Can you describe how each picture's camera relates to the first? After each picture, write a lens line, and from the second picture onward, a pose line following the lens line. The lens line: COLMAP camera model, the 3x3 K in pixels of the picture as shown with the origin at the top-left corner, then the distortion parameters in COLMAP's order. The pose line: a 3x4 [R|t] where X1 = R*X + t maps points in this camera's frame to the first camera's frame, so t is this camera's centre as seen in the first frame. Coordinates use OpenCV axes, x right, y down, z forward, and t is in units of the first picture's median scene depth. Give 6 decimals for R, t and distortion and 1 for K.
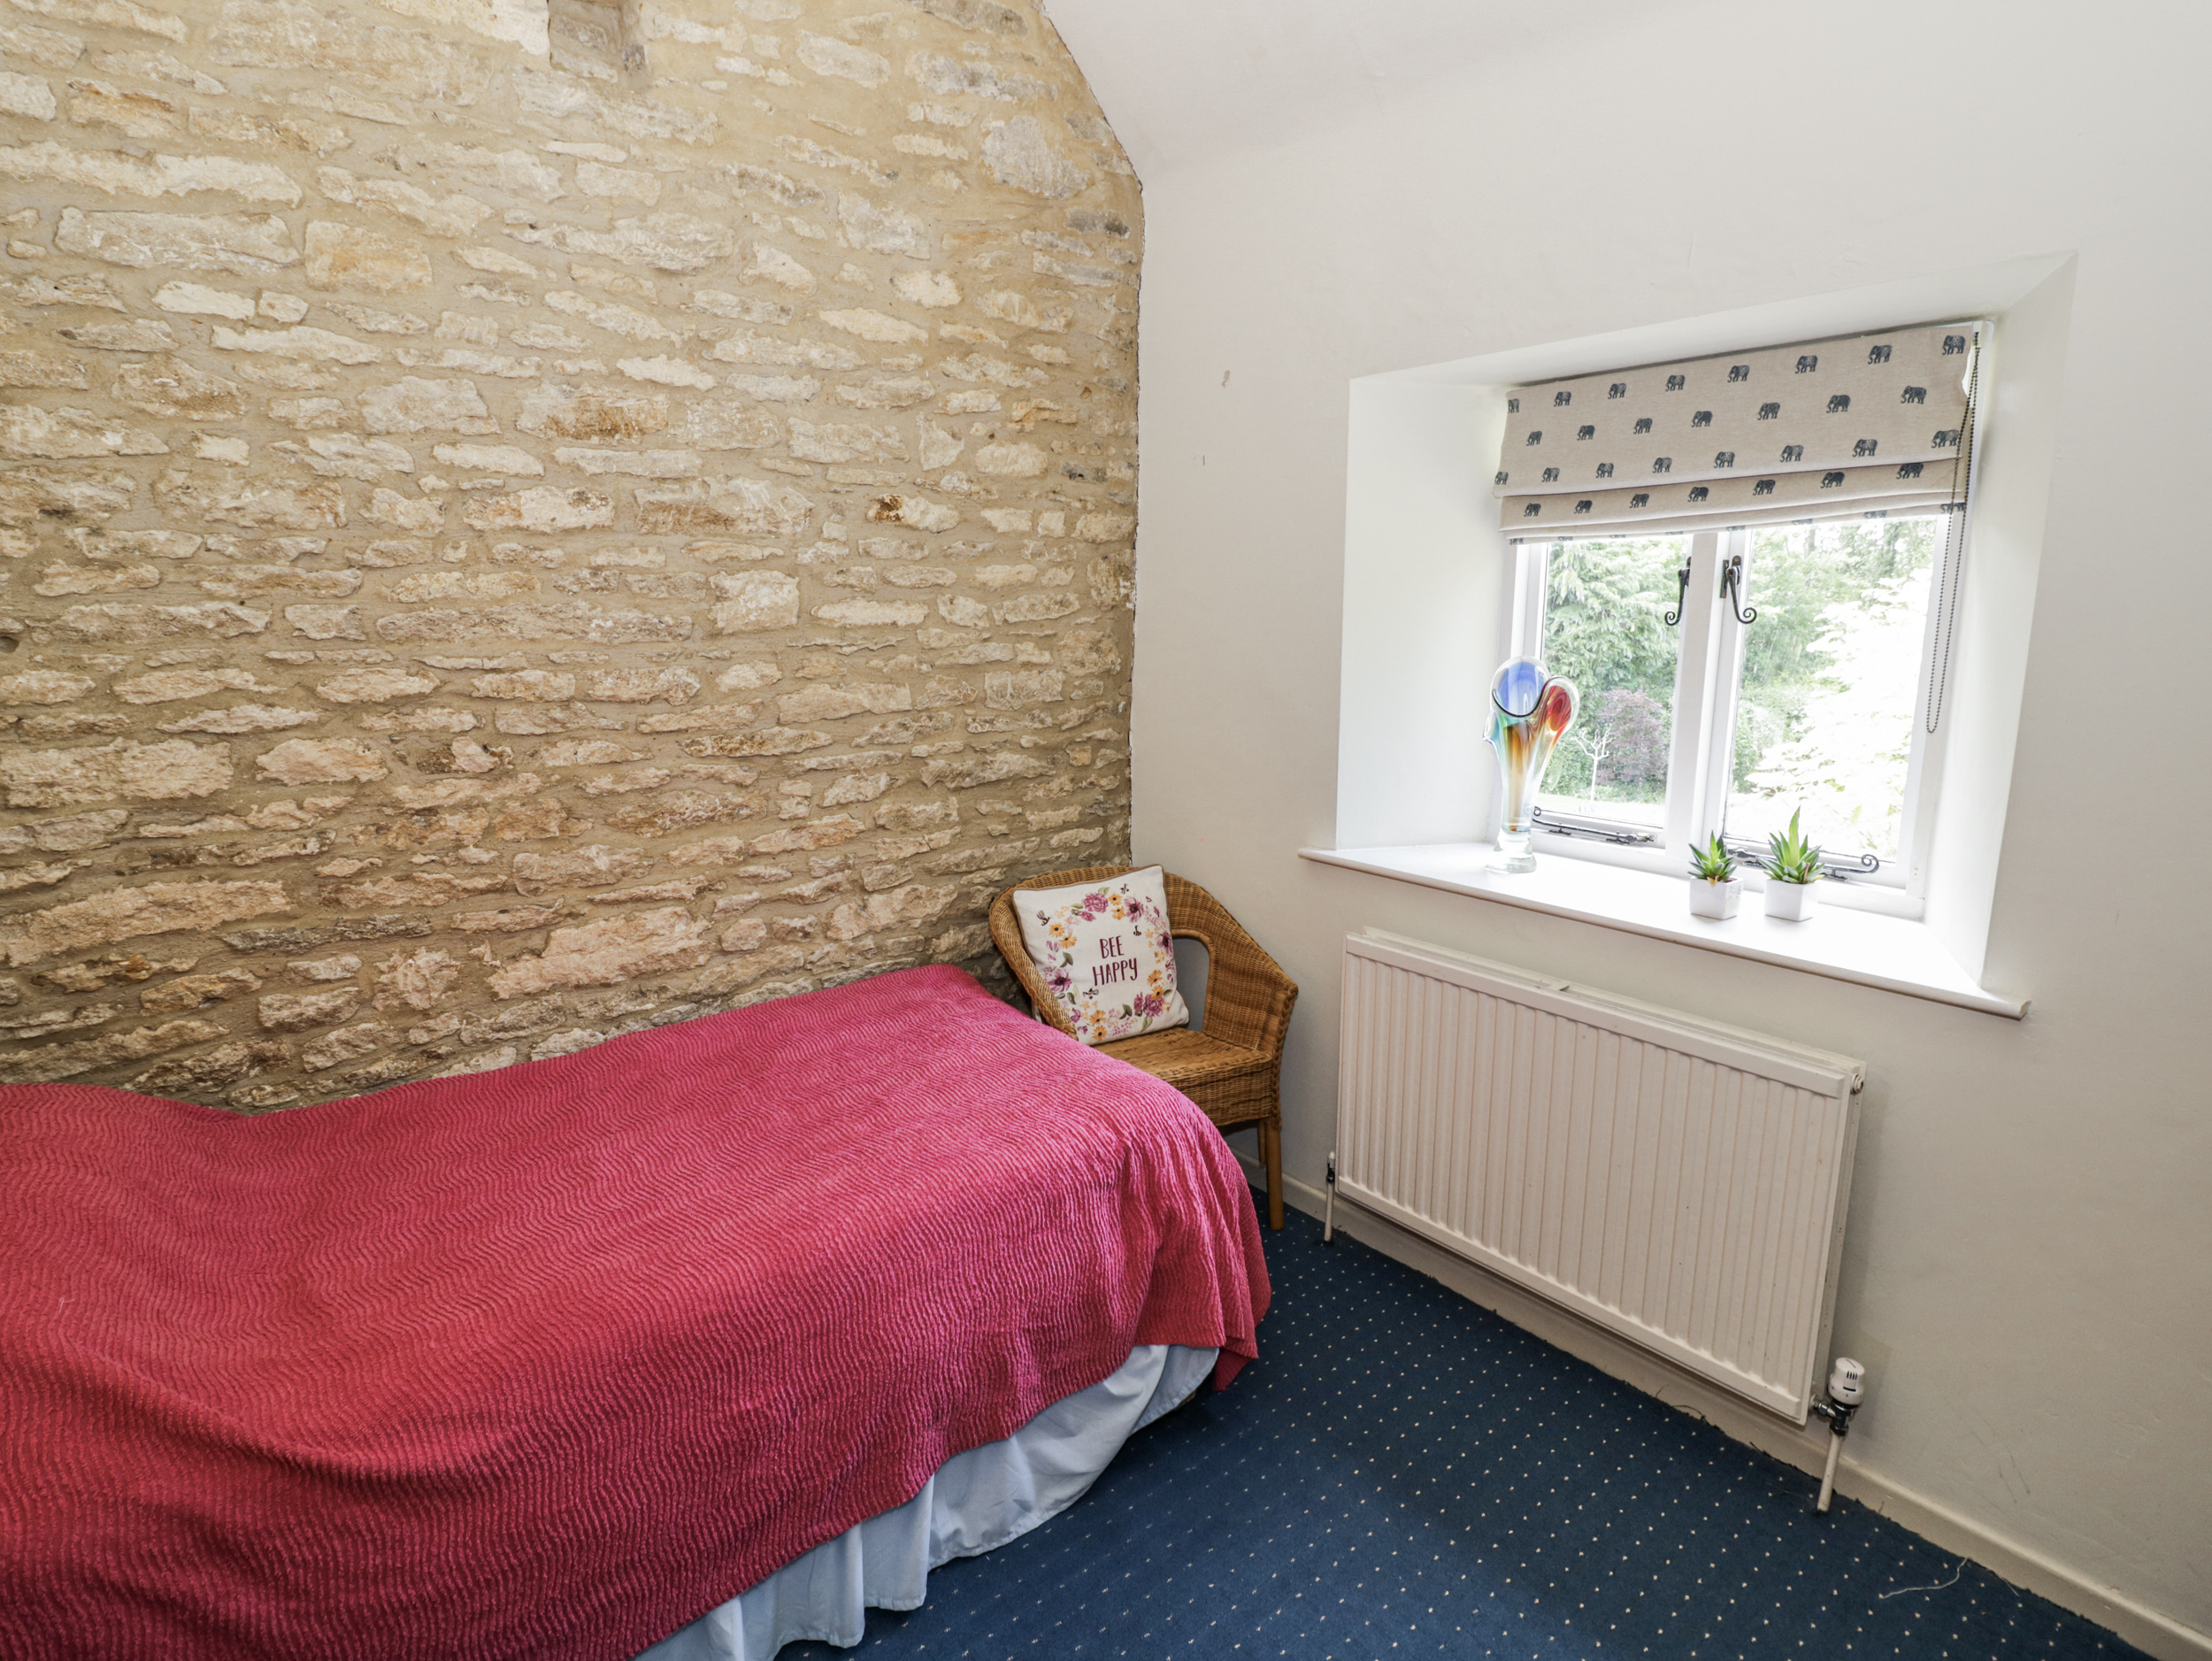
lens RADIAL K [[1140.1, 0, 1110.0], [0, 1140.1, 811.5], [0, 0, 1]] dist [-0.005543, -0.010126]
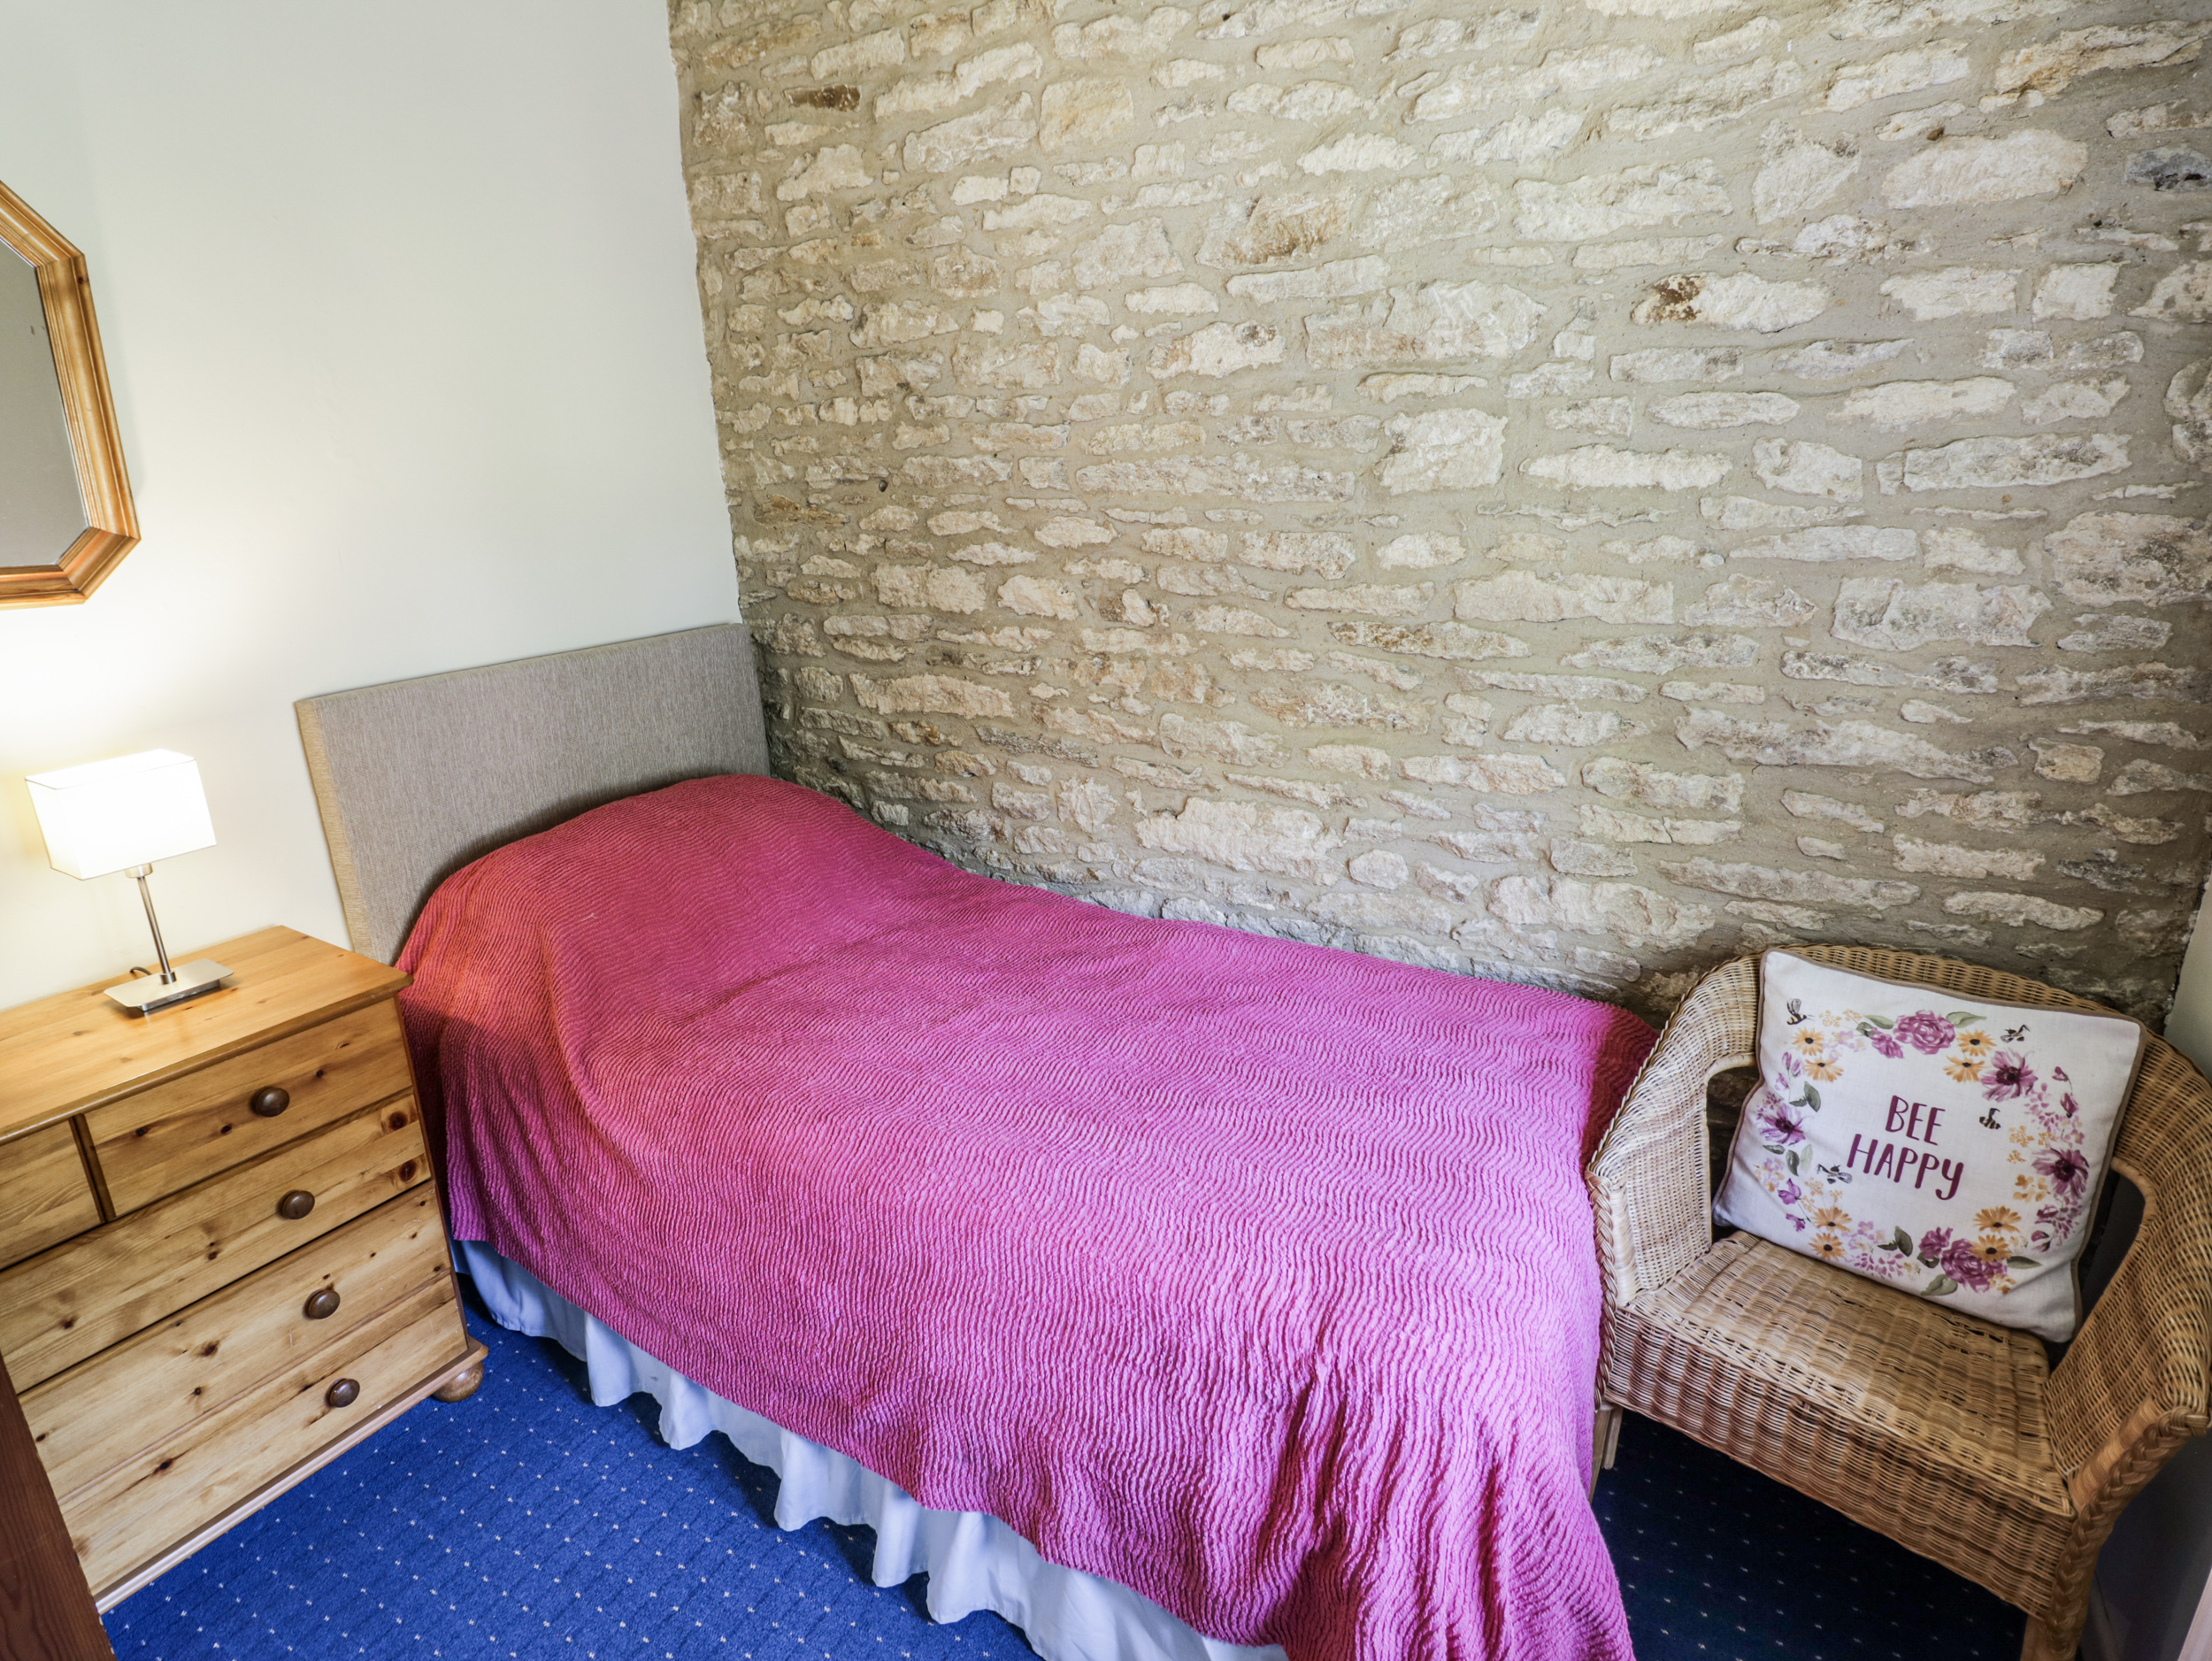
lens RADIAL K [[1140.1, 0, 1110.0], [0, 1140.1, 811.5], [0, 0, 1]] dist [-0.005543, -0.010126]
pose [[0.362598, 0.269351, -0.892173, 0.371861], [-0.167849, 0.960543, 0.221775, -0.091447], [0.916706, 0.069335, 0.393501, 0.548041]]
